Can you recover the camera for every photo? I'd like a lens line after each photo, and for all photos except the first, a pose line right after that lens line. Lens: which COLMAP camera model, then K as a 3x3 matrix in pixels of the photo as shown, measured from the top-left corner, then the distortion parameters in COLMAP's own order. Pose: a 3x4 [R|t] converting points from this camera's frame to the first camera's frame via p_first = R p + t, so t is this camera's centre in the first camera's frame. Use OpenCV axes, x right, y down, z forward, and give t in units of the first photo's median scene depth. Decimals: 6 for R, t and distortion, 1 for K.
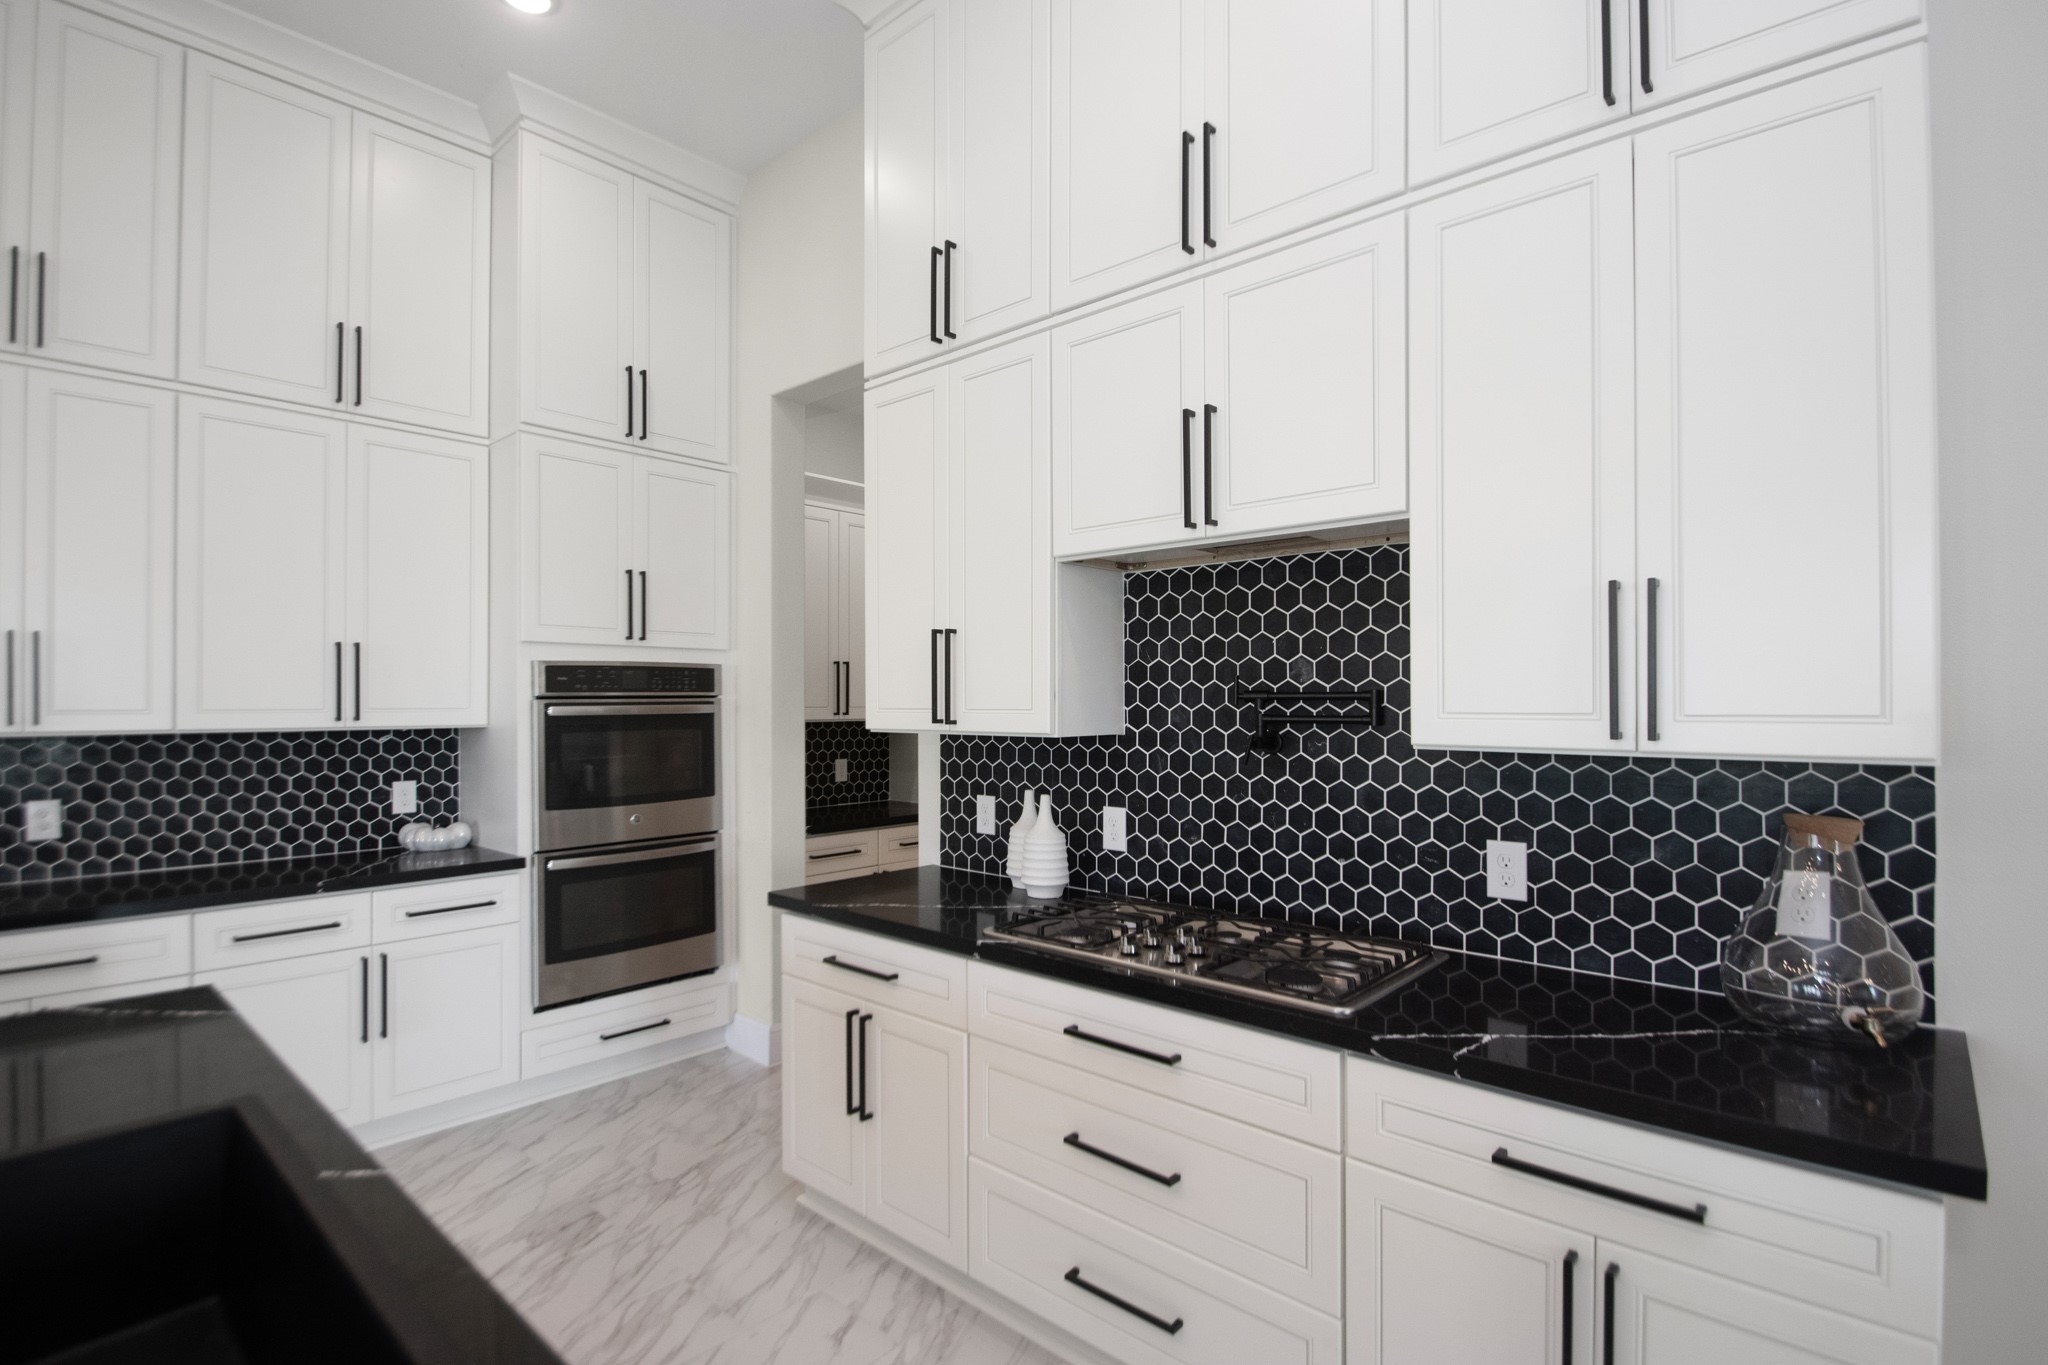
lens RADIAL K [[964.7, 0, 1010.6], [0, 964.7, 689.5], [0, 0, 1]] dist [0.005388, -0.003172]
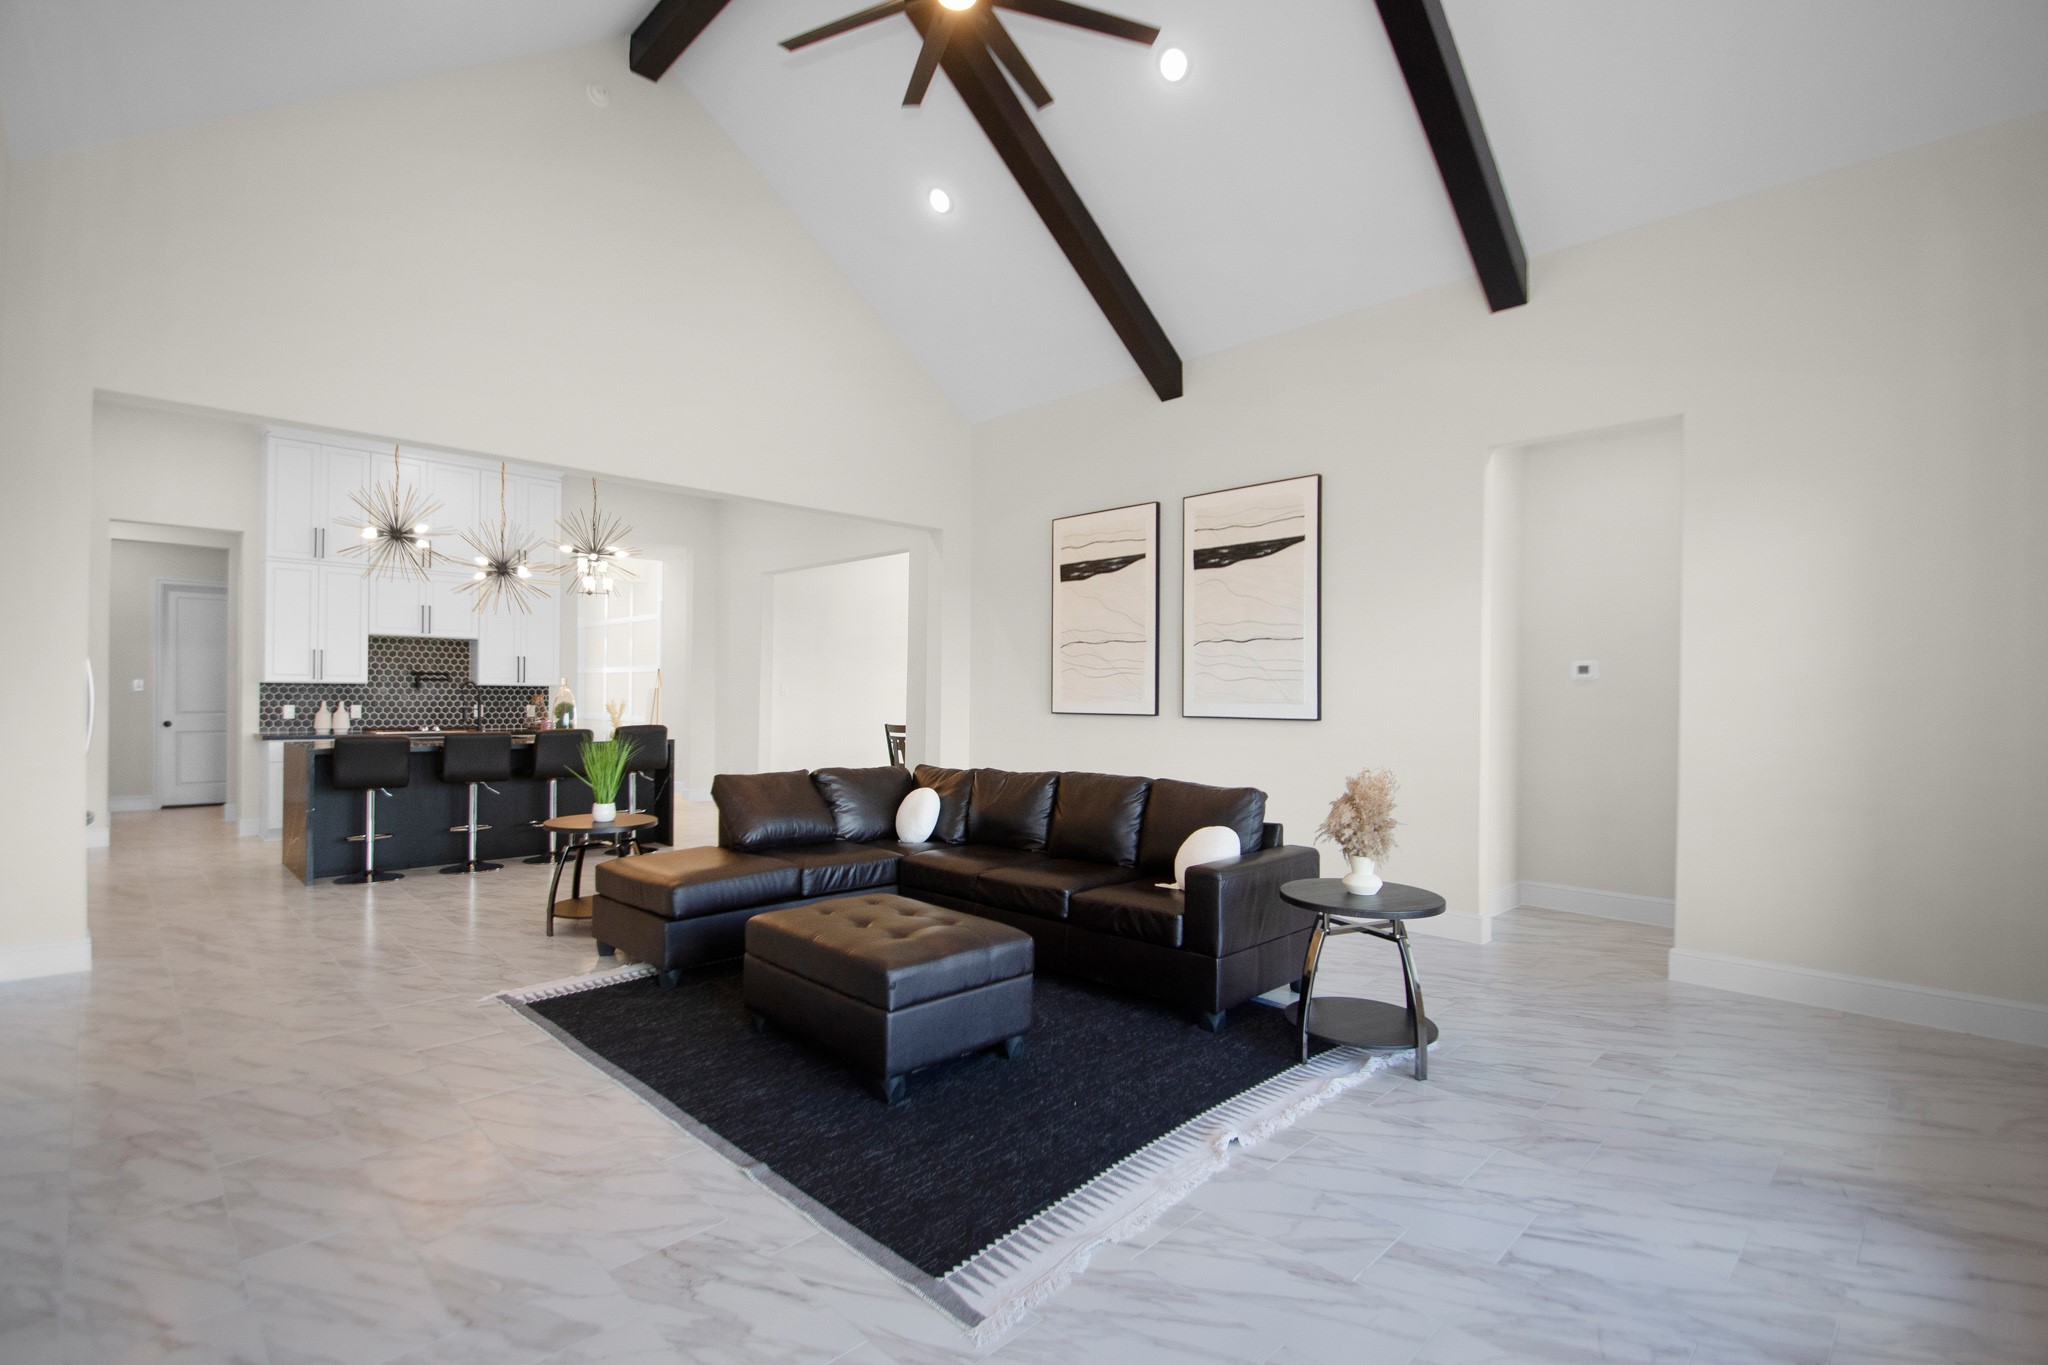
lens RADIAL K [[964.7, 0, 1060.8], [0, 964.7, 694.6], [0, 0, 1]] dist [0.005388, -0.003172]
pose [[0.048536, 0.001427, 0.998820, -3.430330], [-0.020337, 0.999793, -0.000440, 0.040833], [-0.998614, -0.020292, 0.048555, -1.756685]]
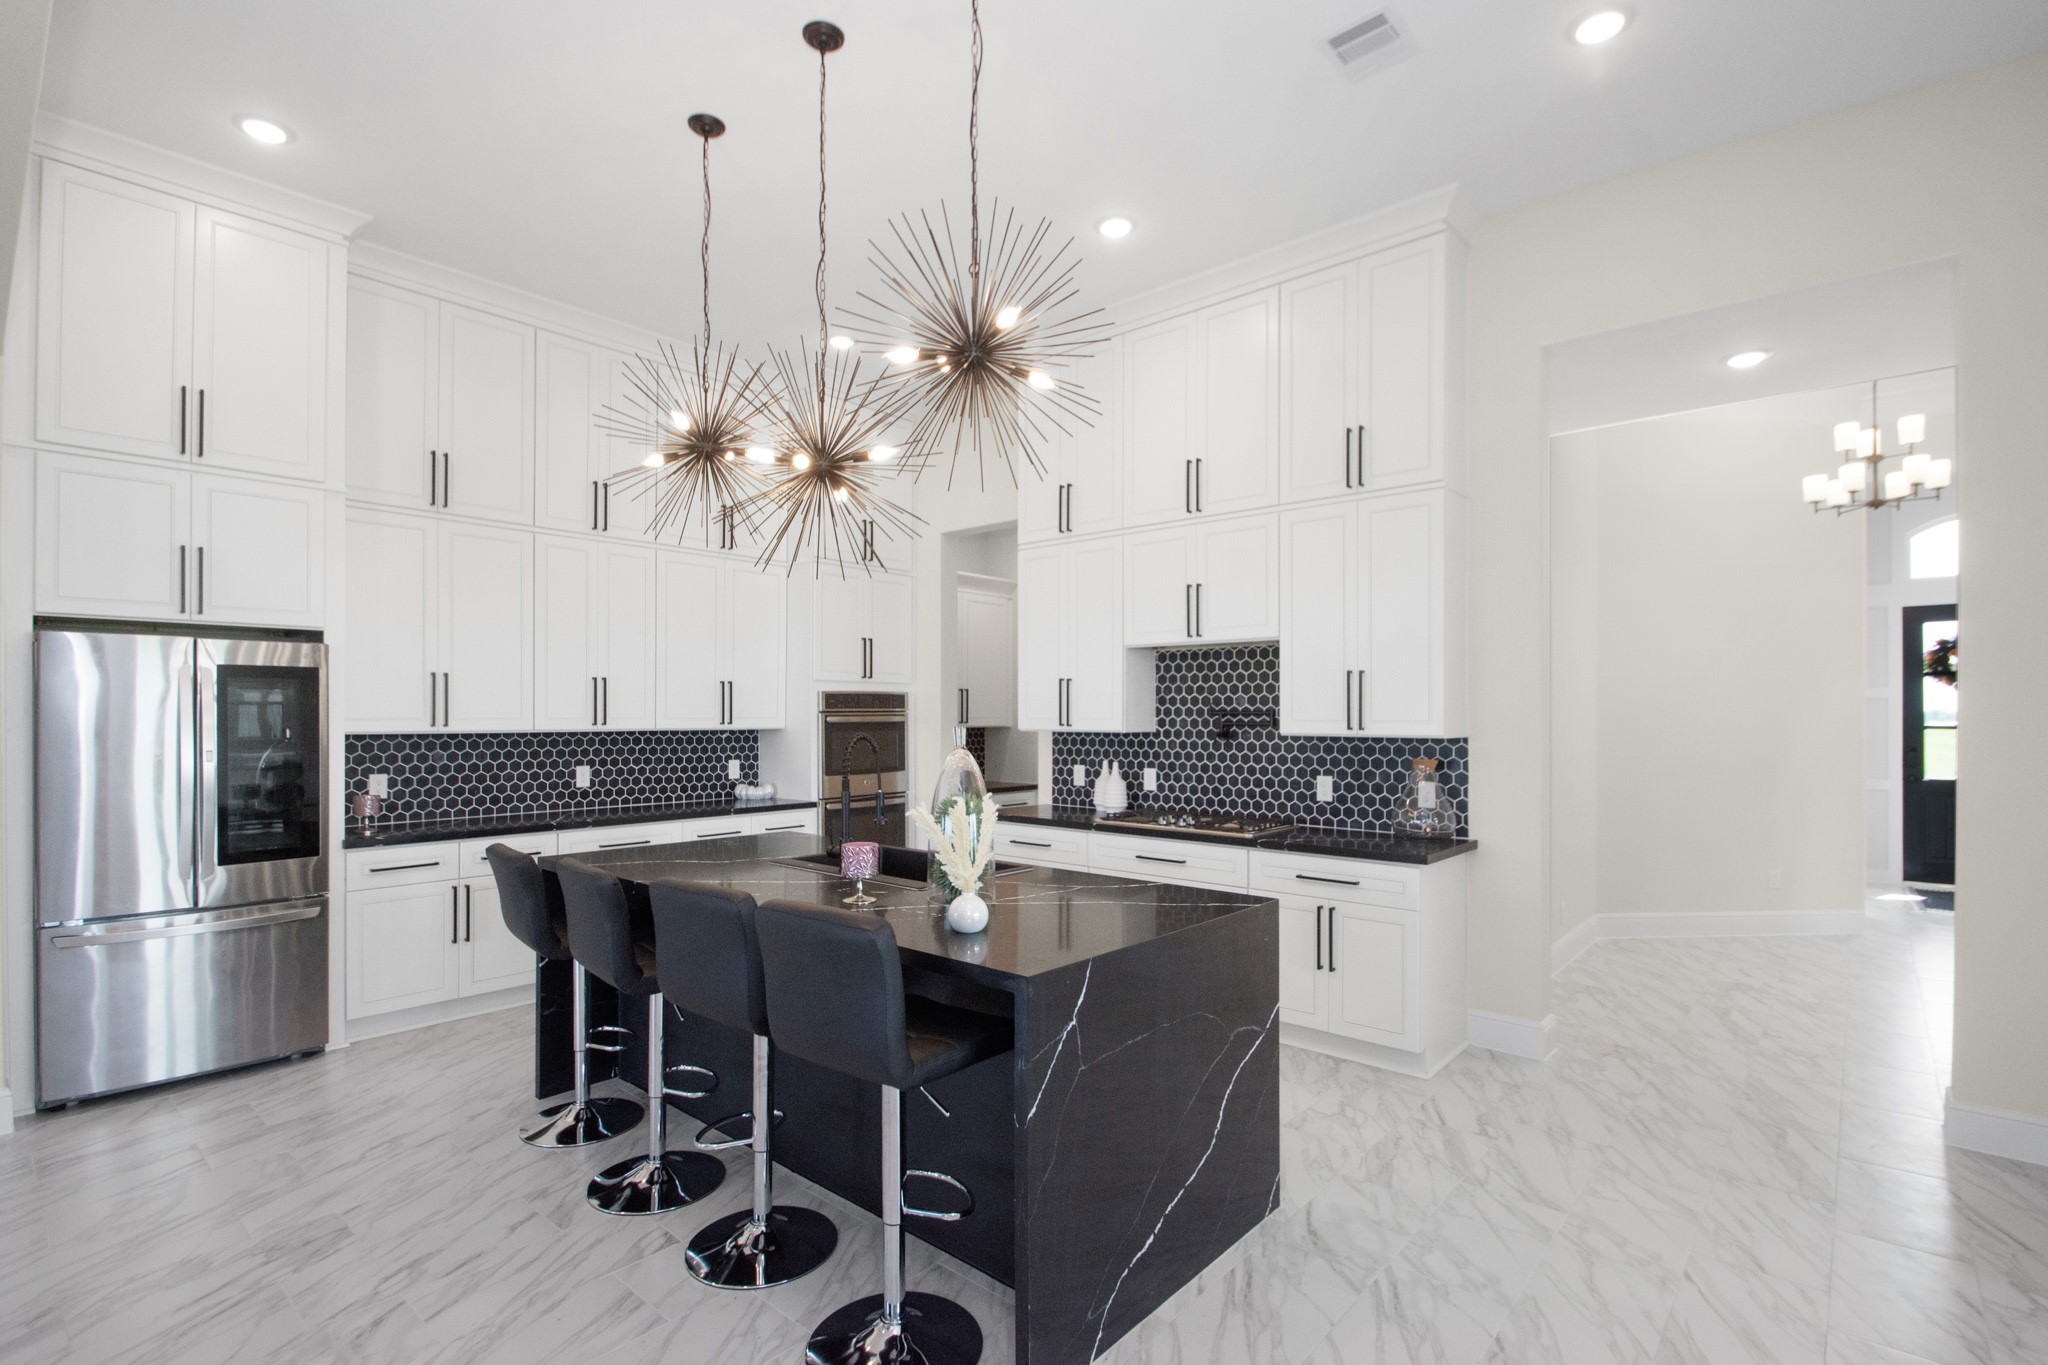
lens RADIAL K [[964.7, 0, 1030.2], [0, 964.7, 716.7], [0, 0, 1]] dist [0.005388, -0.003172]
pose [[0.999661, 0.002547, 0.025911, -0.209161], [-0.002945, 0.999878, 0.015336, -0.015472], [-0.025868, -0.015407, 0.999547, -1.071526]]
